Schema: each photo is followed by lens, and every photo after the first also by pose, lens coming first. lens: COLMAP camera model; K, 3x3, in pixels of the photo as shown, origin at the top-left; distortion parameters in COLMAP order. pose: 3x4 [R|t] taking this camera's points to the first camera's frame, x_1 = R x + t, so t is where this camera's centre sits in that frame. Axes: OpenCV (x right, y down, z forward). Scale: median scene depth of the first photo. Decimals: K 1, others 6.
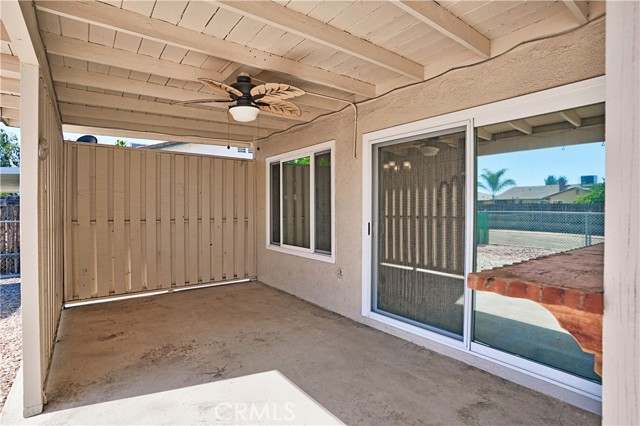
lens RADIAL K [[314.3, 0, 318.0], [0, 314.3, 210.3], [0, 0, 1]] dist [-0.006164, 0.005735]
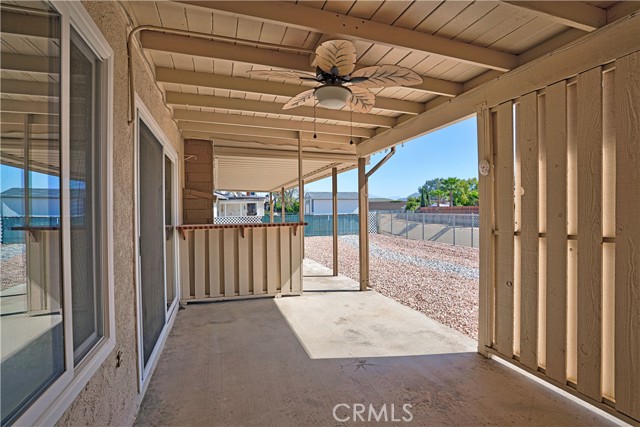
lens RADIAL K [[314.3, 0, 319.7], [0, 314.3, 214.0], [0, 0, 1]] dist [-0.006164, 0.005735]
pose [[-0.941809, 0.006490, 0.336087, -0.557550], [0.010692, 0.999886, 0.010653, -0.008981], [-0.335979, 0.013627, -0.941771, 2.109770]]
